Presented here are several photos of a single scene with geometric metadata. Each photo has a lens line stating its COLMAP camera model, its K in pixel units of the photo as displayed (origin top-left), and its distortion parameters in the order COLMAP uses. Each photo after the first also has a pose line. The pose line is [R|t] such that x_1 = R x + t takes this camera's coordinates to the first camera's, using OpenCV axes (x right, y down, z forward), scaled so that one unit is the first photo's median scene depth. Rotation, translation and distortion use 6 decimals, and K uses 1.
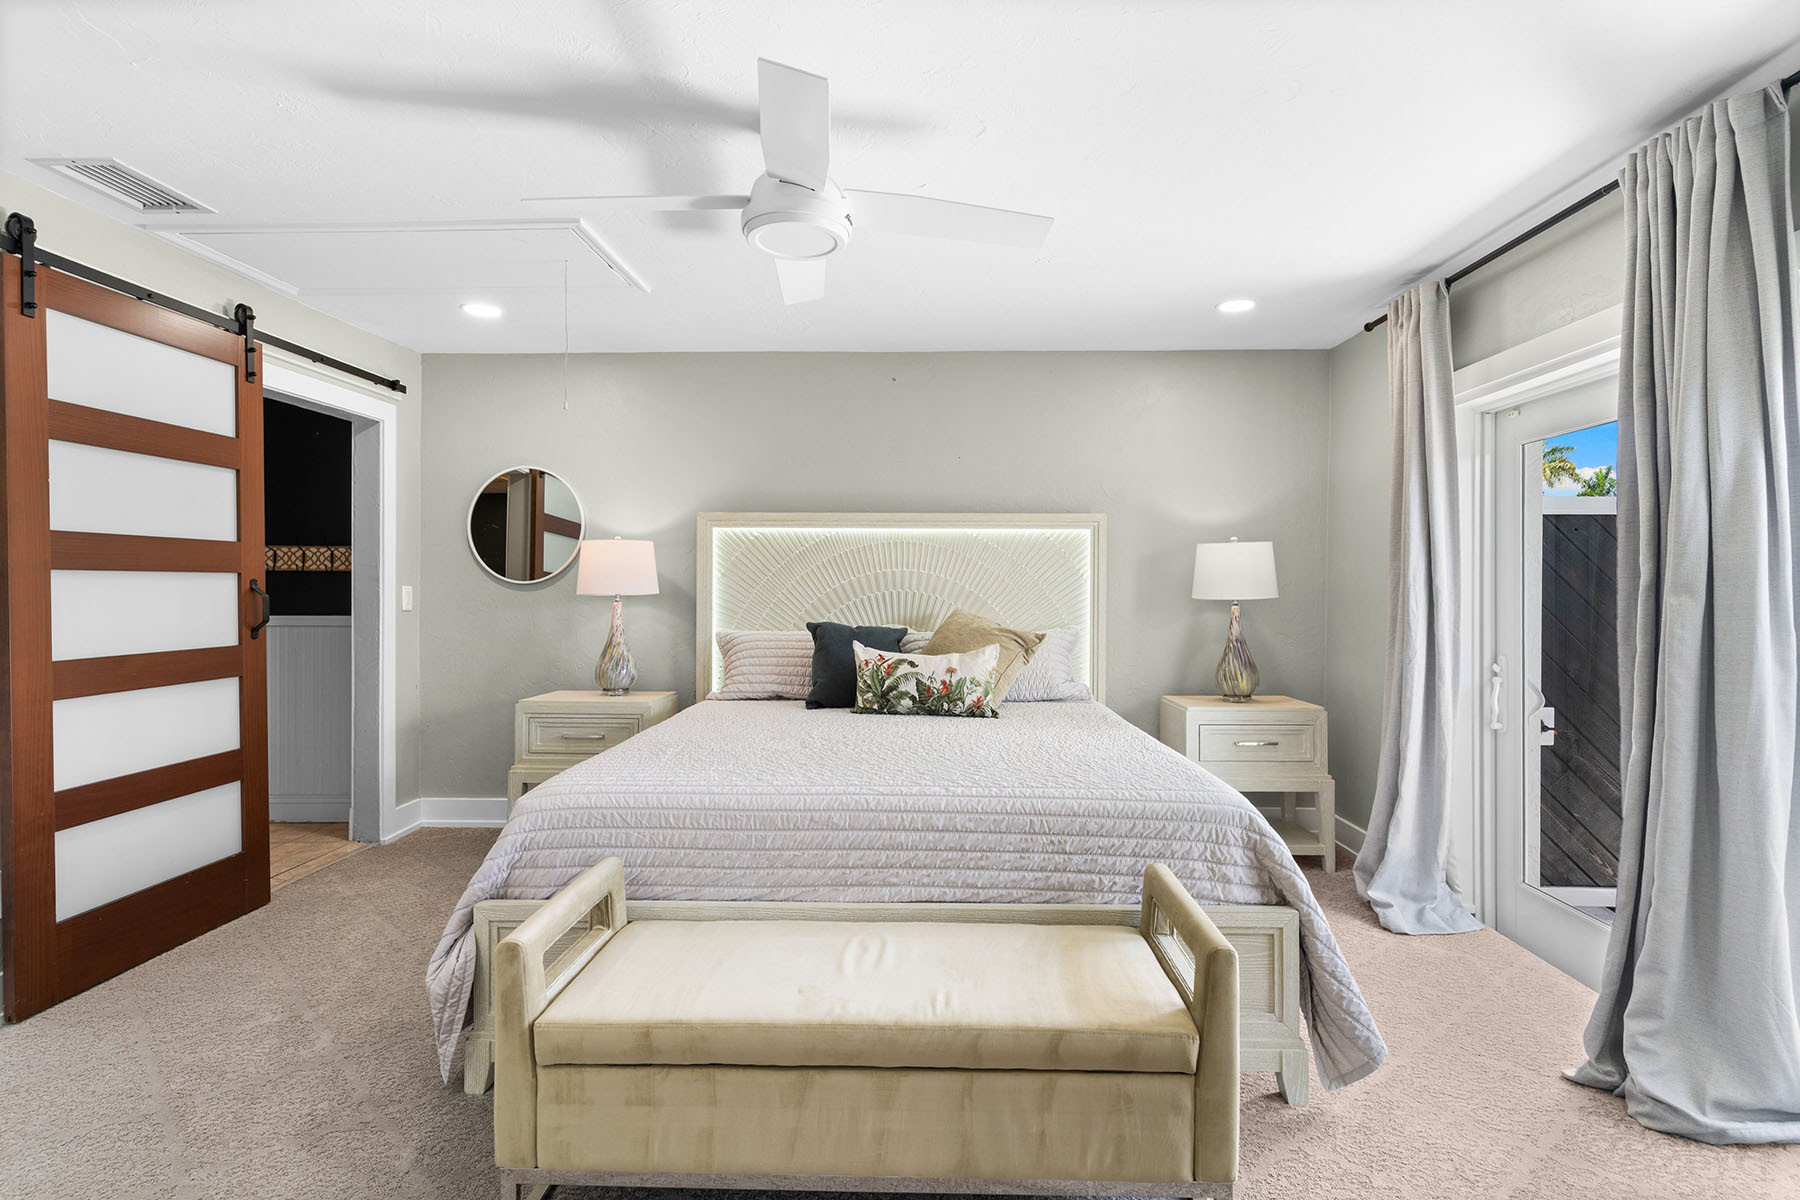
lens RADIAL K [[862.0, 0, 903.7], [0, 862.0, 592.1], [0, 0, 1]] dist [-0.000374, -0.000041]
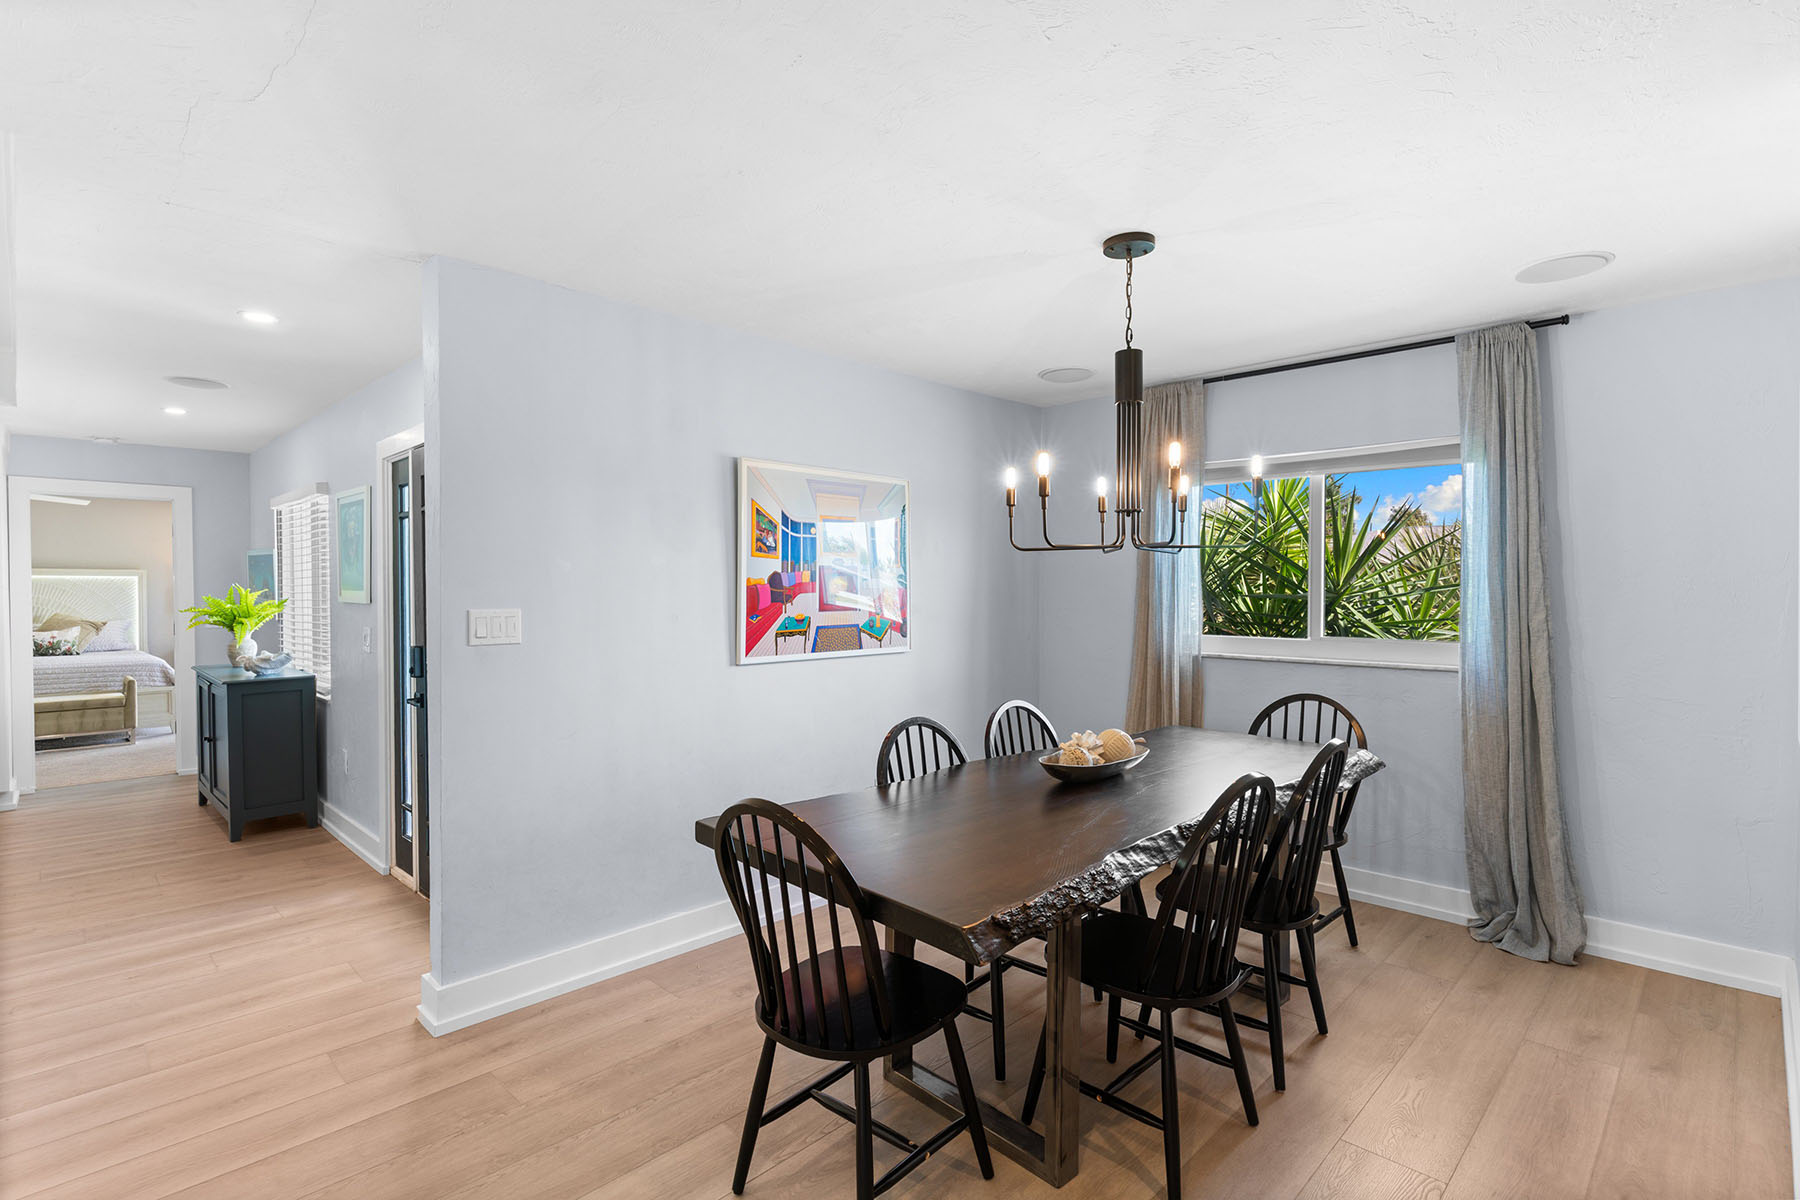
lens RADIAL K [[862.0, 0, 886.4], [0, 862.0, 602.9], [0, 0, 1]] dist [-0.000374, -0.000041]
pose [[0.679197, -0.011853, 0.733860, -0.129912], [0.006634, 0.999928, 0.010011, -0.015376], [-0.733926, -0.001931, 0.679227, -2.342611]]
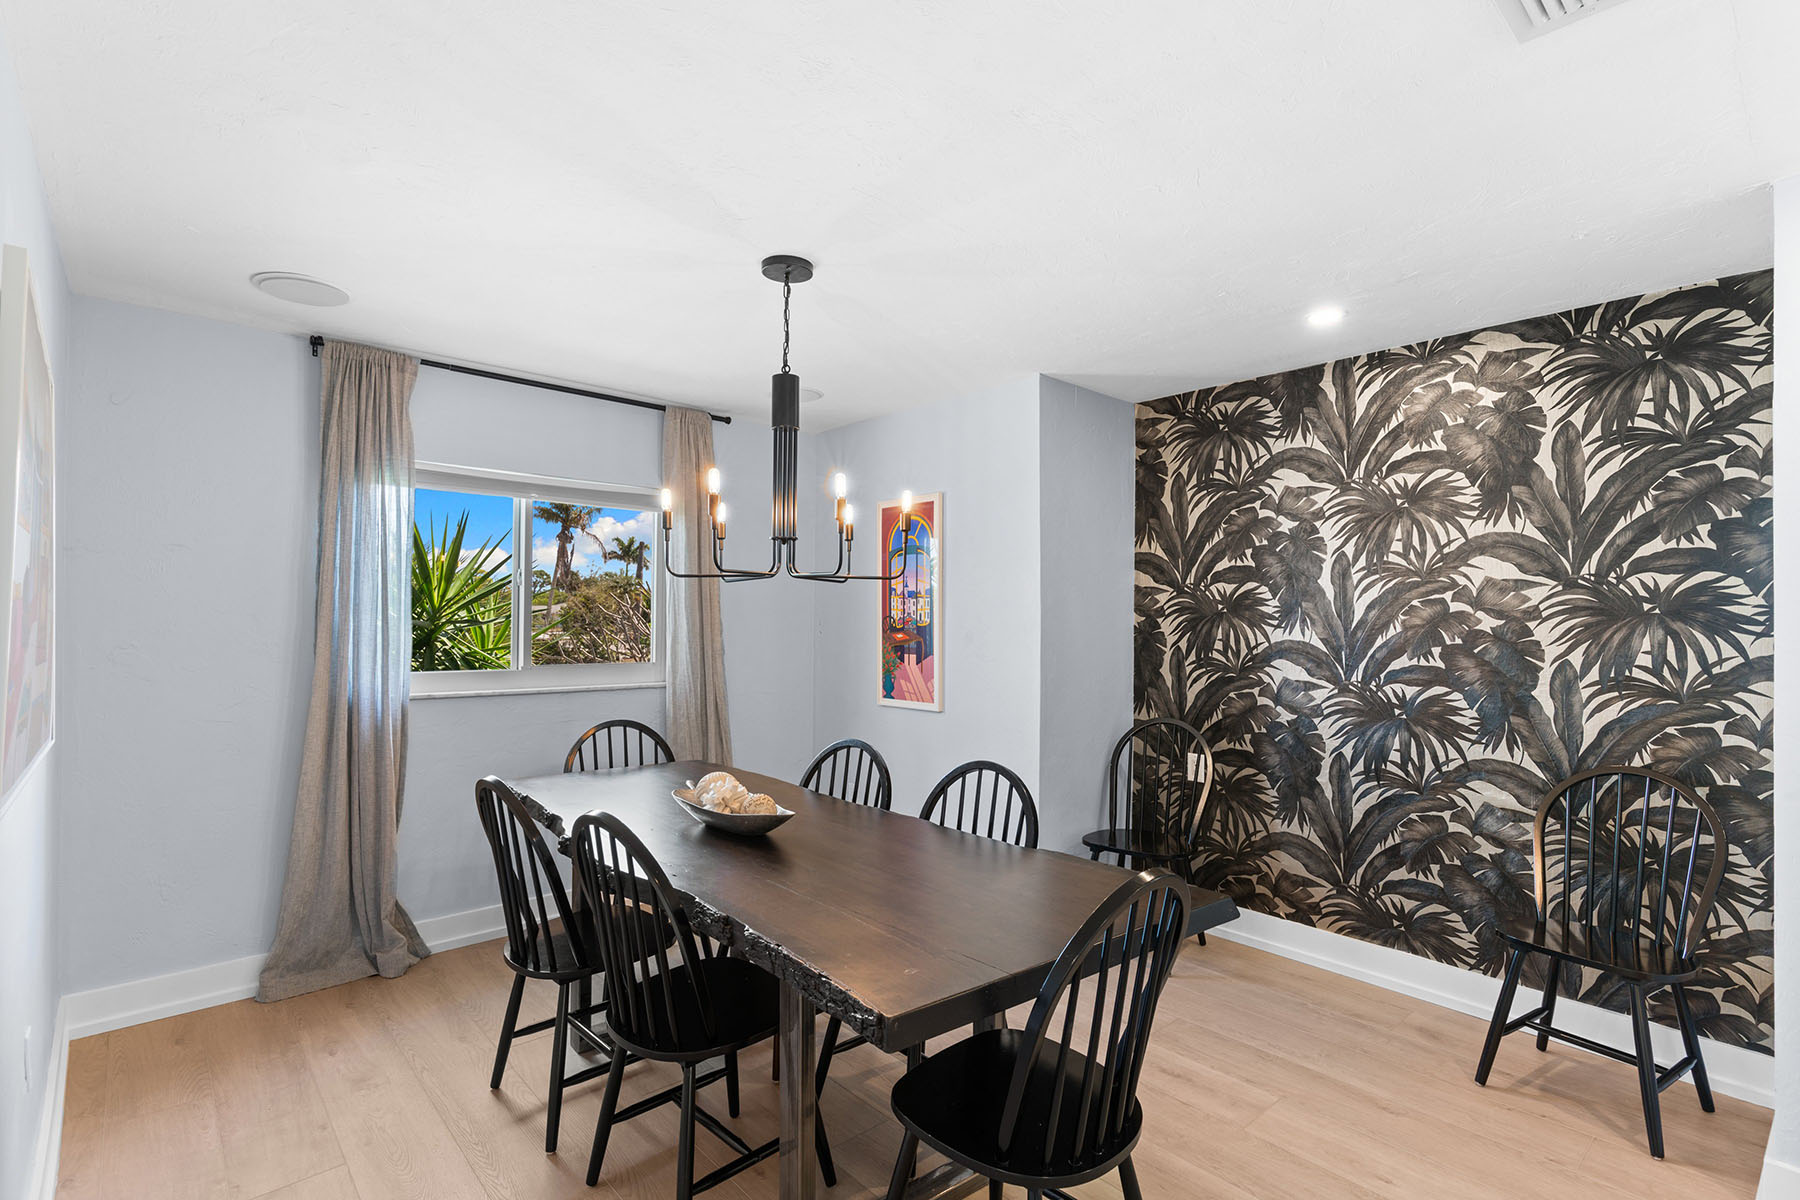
lens RADIAL K [[862.0, 0, 883.3], [0, 862.0, 610.3], [0, 0, 1]] dist [-0.000374, -0.000041]
pose [[-0.688404, 0.001312, 0.725327, -0.029814], [-0.001396, 0.999994, -0.003133, -0.023419], [-0.725326, -0.003169, -0.688398, -1.631300]]
